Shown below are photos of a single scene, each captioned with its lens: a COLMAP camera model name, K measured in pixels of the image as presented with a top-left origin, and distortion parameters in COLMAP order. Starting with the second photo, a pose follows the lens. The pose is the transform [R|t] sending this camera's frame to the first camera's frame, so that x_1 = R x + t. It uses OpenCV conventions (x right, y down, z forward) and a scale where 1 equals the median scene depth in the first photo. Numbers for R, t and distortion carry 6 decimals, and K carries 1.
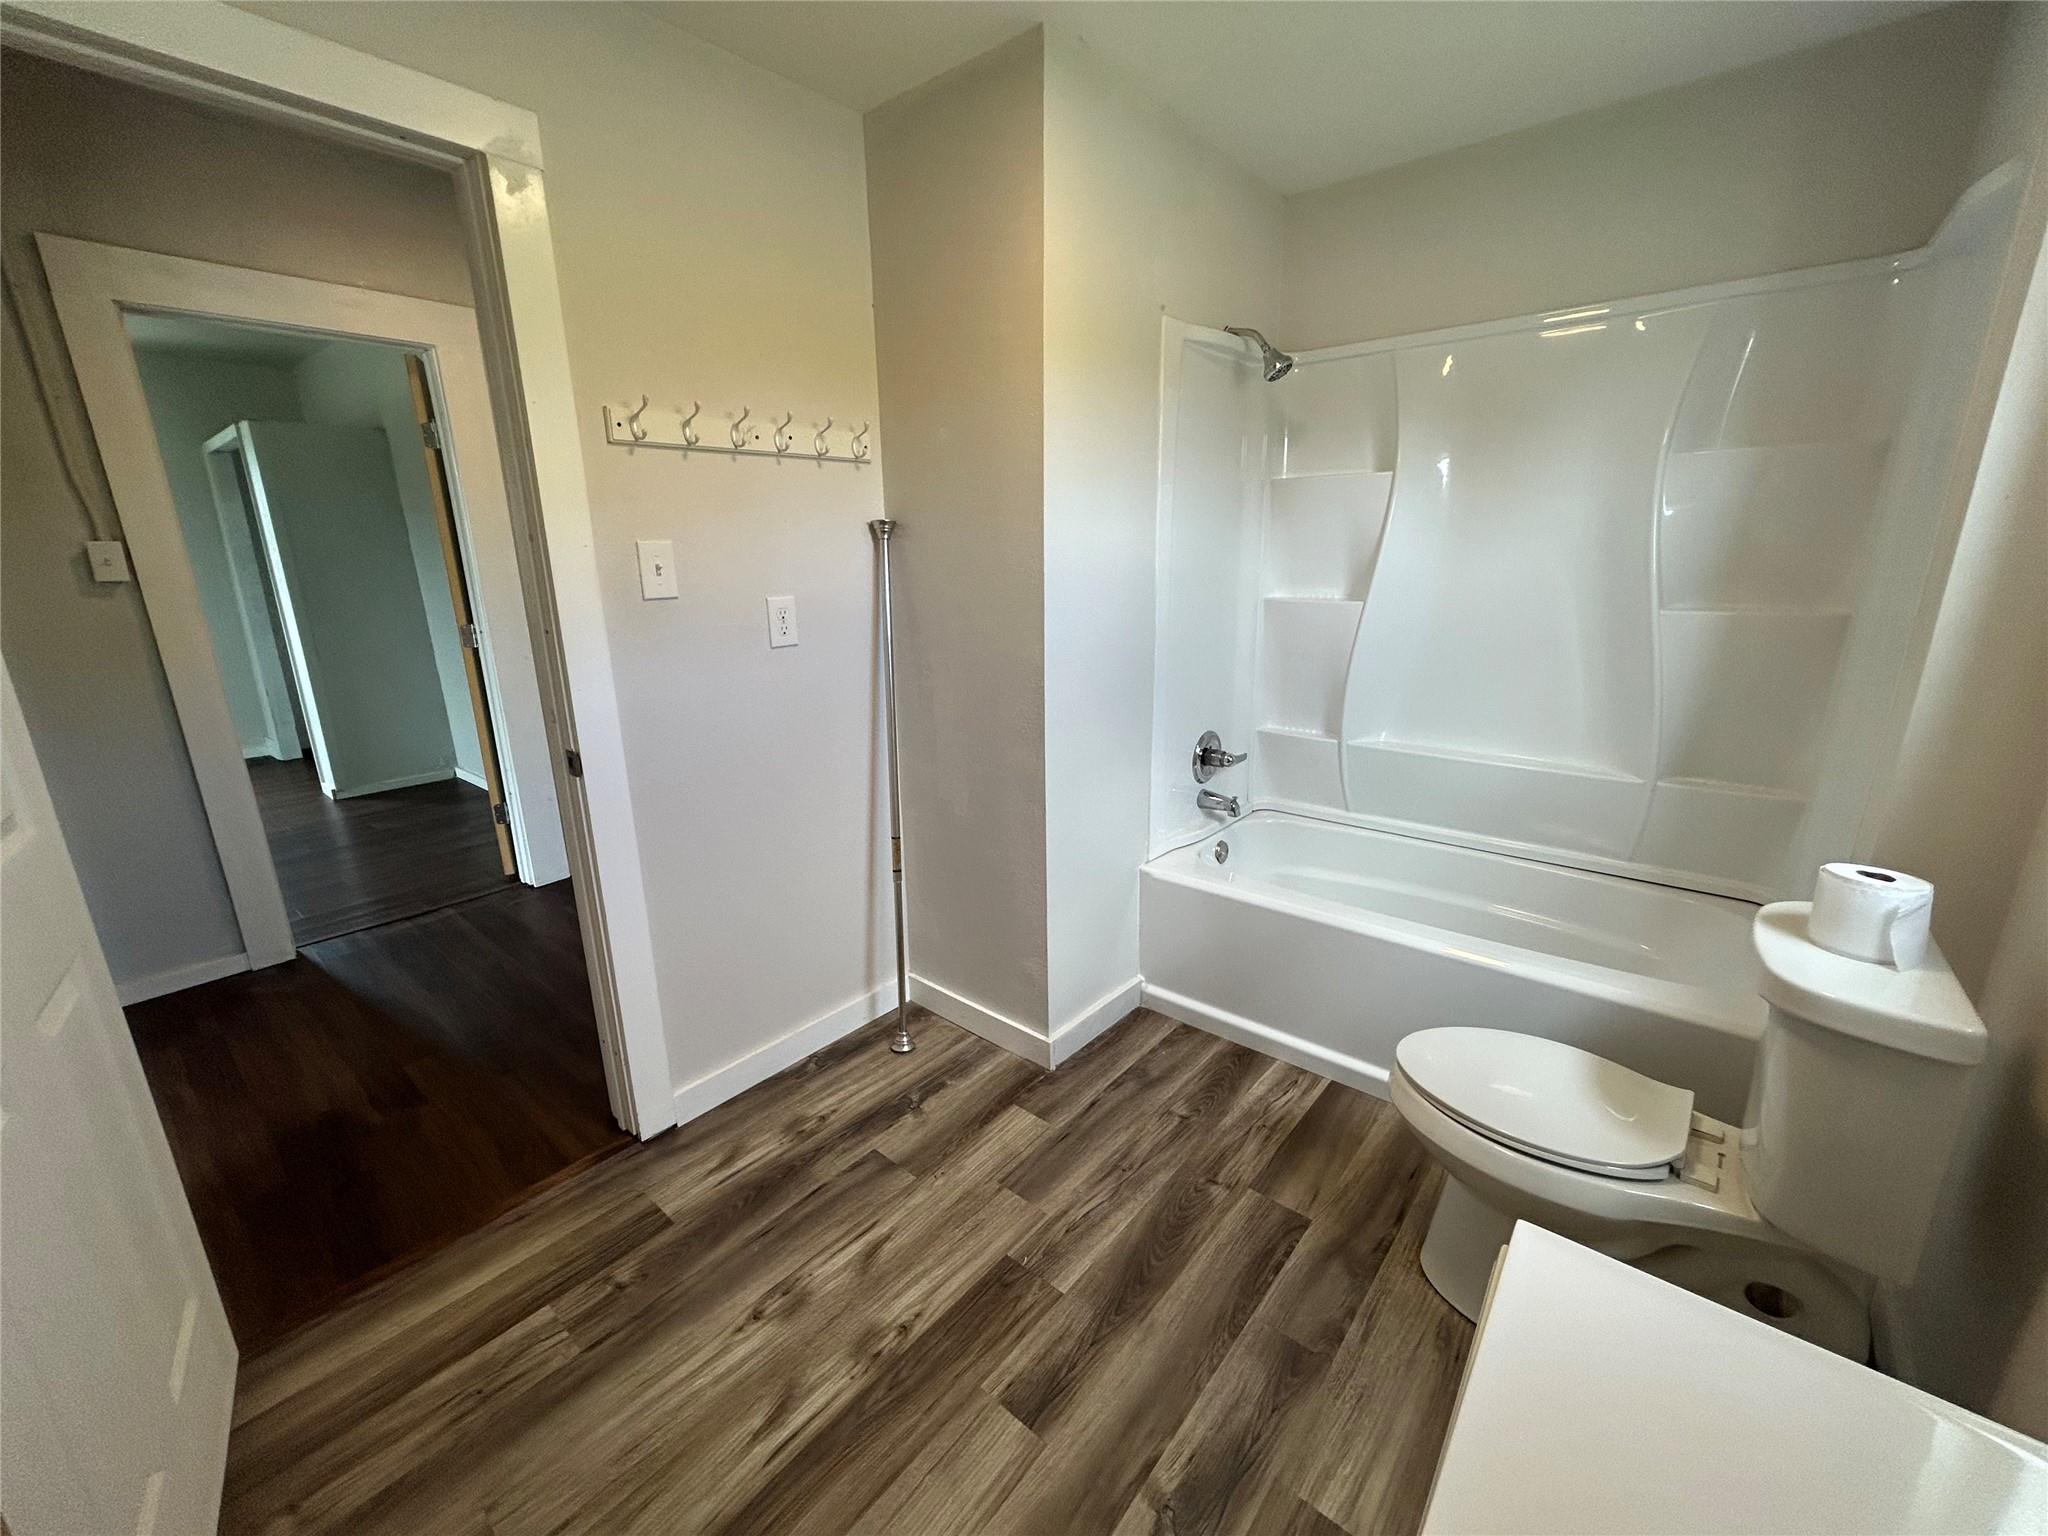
lens RADIAL K [[822.2, 0, 1027.1], [0, 822.2, 766.3], [0, 0, 1]] dist [-0.001438, 0.000368]
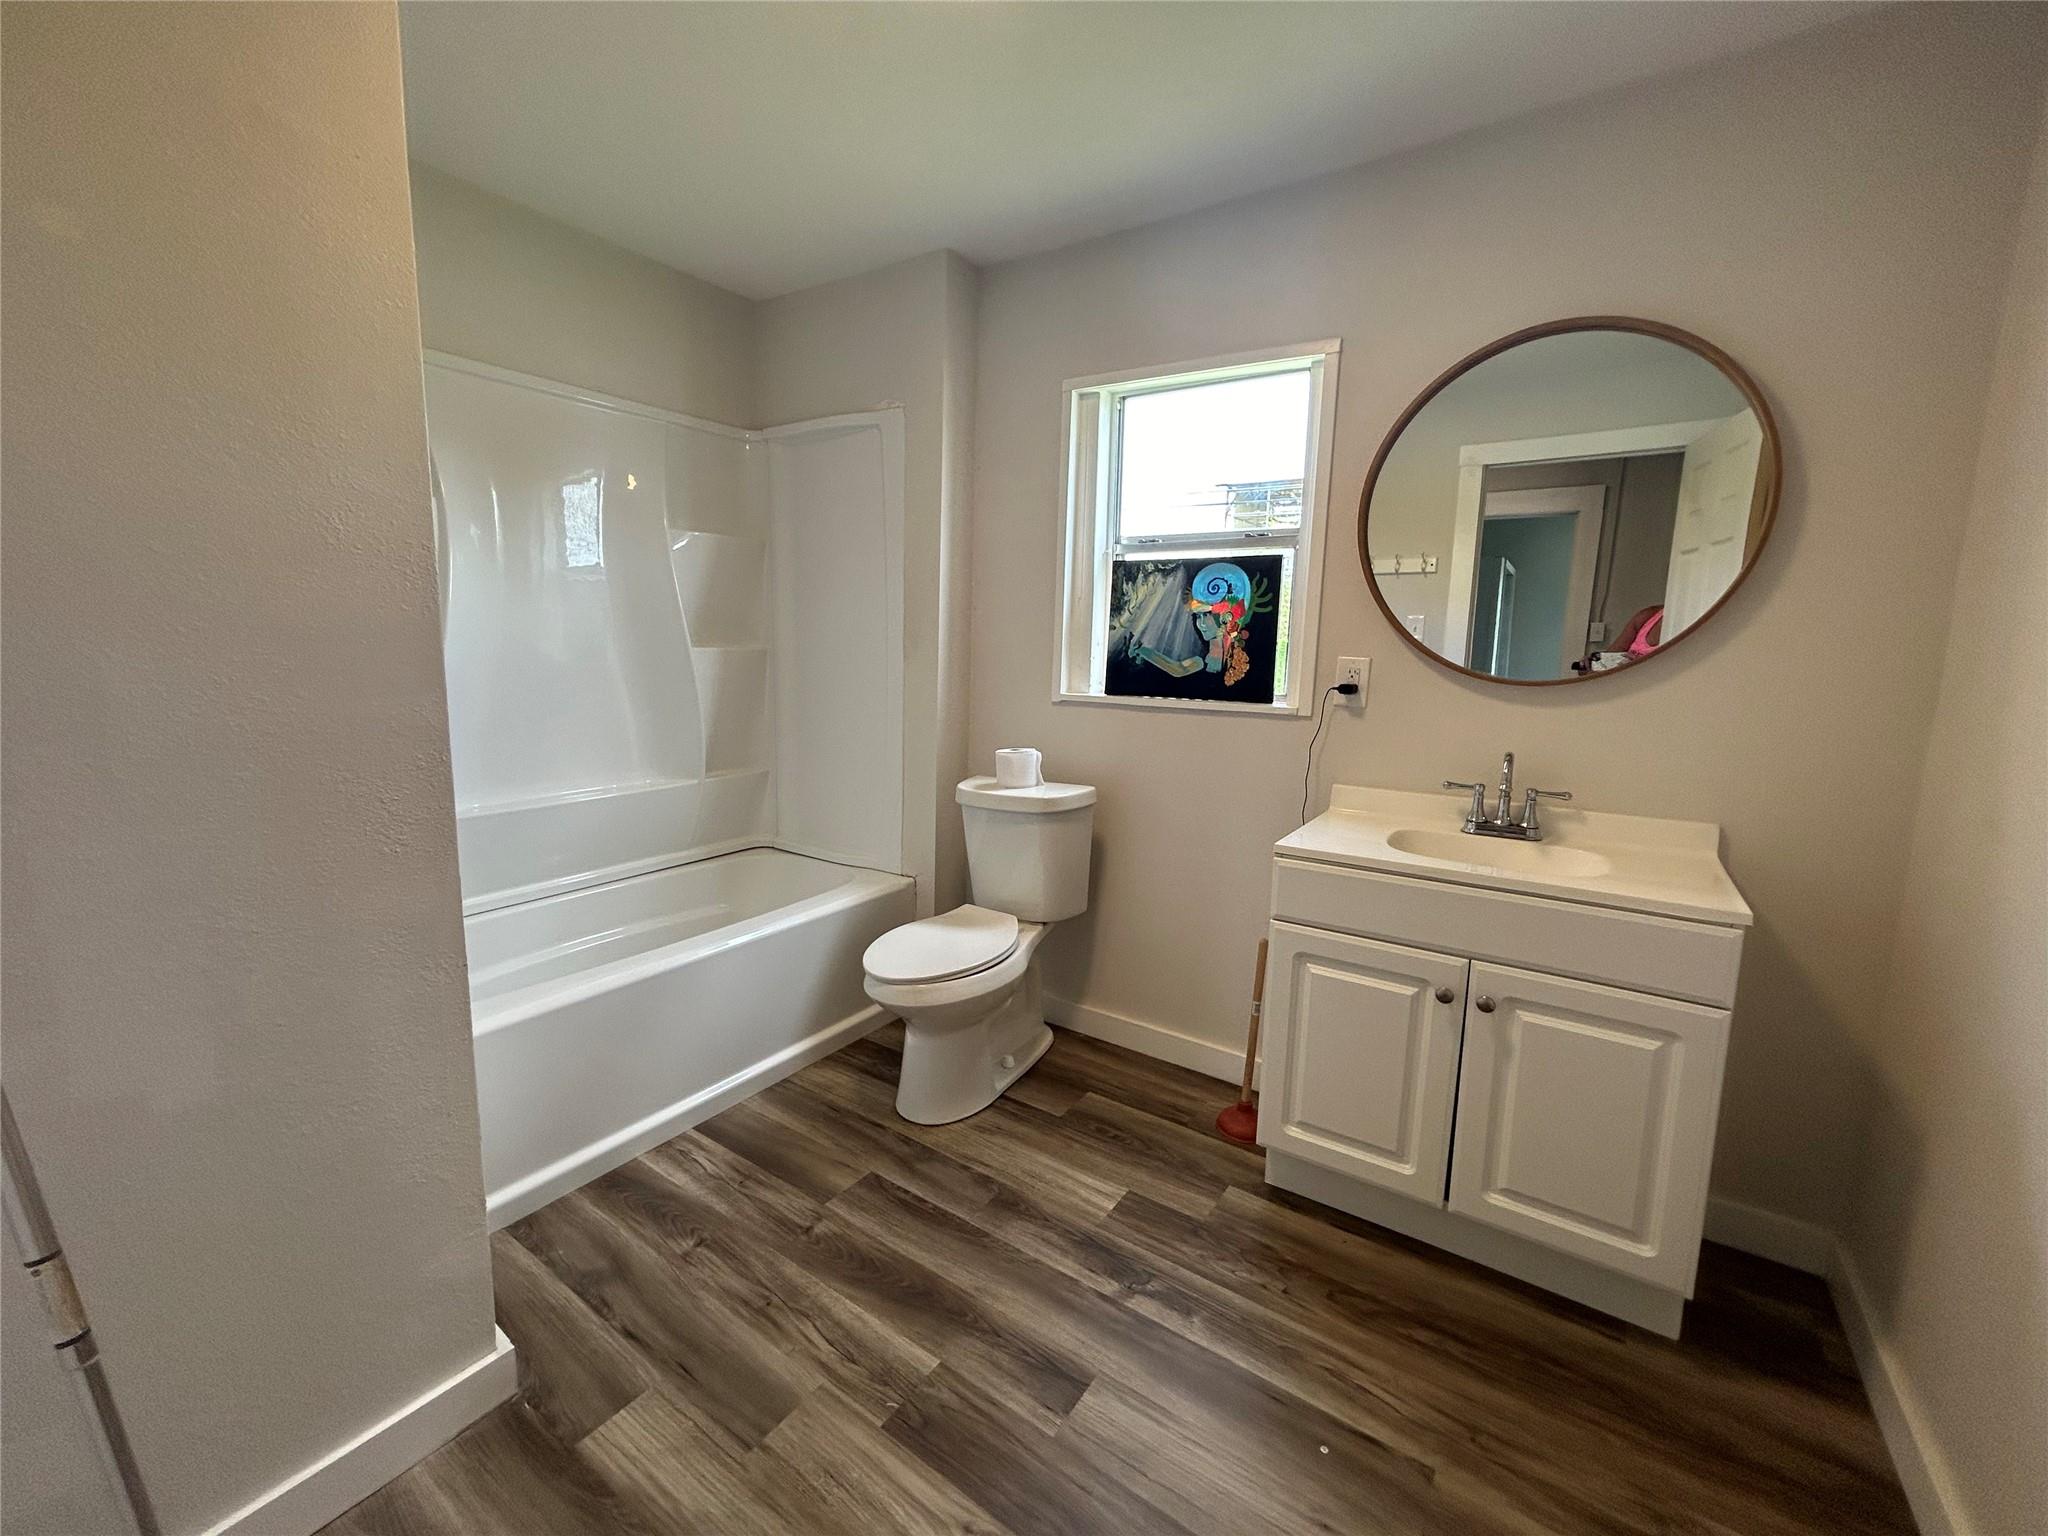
lens RADIAL K [[822.2, 0, 1027.1], [0, 822.2, 766.3], [0, 0, 1]] dist [-0.001438, 0.000368]
pose [[-0.092964, -0.133078, 0.986736, -0.704338], [0.238700, 0.959148, 0.151846, -0.095768], [-0.966633, 0.249650, -0.057400, 0.723515]]
